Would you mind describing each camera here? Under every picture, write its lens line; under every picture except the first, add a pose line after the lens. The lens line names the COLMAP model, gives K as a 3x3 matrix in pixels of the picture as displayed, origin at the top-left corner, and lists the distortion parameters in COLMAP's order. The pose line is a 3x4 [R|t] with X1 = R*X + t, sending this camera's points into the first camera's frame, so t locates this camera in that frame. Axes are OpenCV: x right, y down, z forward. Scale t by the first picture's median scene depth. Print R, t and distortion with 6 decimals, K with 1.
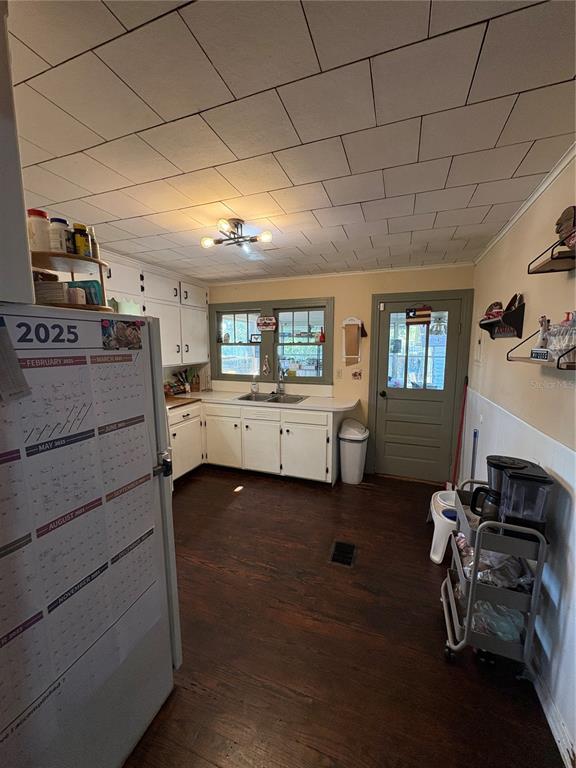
lens RADIAL K [[306.1, 0, 288.7], [0, 306.1, 383.8], [0, 0, 1]] dist [0.000642, 0.000571]
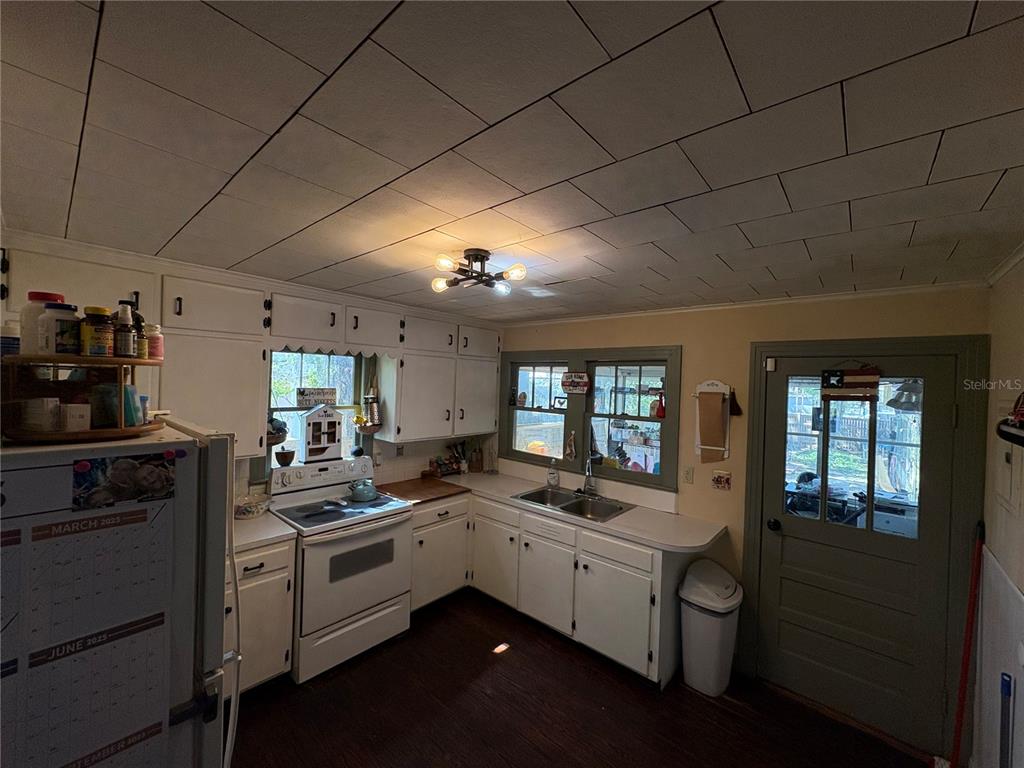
lens RADIAL K [[408.1, 0, 511.9], [0, 408.1, 382.5], [0, 0, 1]] dist [0.000642, 0.000571]
pose [[0.933440, 0.032195, -0.357286, 0.145723], [-0.078913, 0.989997, -0.116957, -0.105691], [0.349947, 0.137366, 0.926643, 0.169638]]
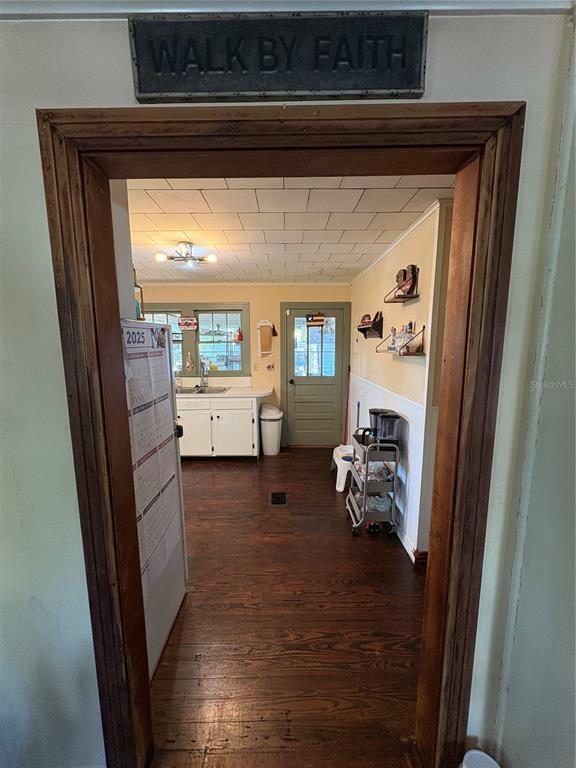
lens RADIAL K [[306.1, 0, 290.2], [0, 306.1, 382.5], [0, 0, 1]] dist [0.000642, 0.000571]
pose [[0.933884, -0.049869, 0.354081, -0.163804], [0.048051, 0.998748, 0.013931, 0.021663], [-0.354333, 0.004004, 0.935111, -0.199867]]
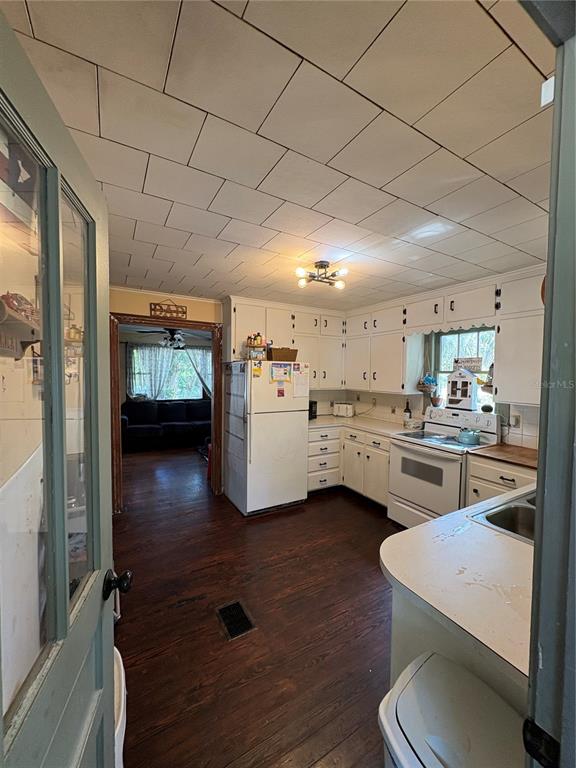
lens RADIAL K [[306.1, 0, 292.4], [0, 306.1, 385.8], [0, 0, 1]] dist [0.000642, 0.000571]
pose [[-0.633436, 0.031092, -0.773170, 0.519679], [-0.104378, 0.986627, 0.125190, -0.145597], [0.766723, 0.160002, -0.621719, 1.130144]]
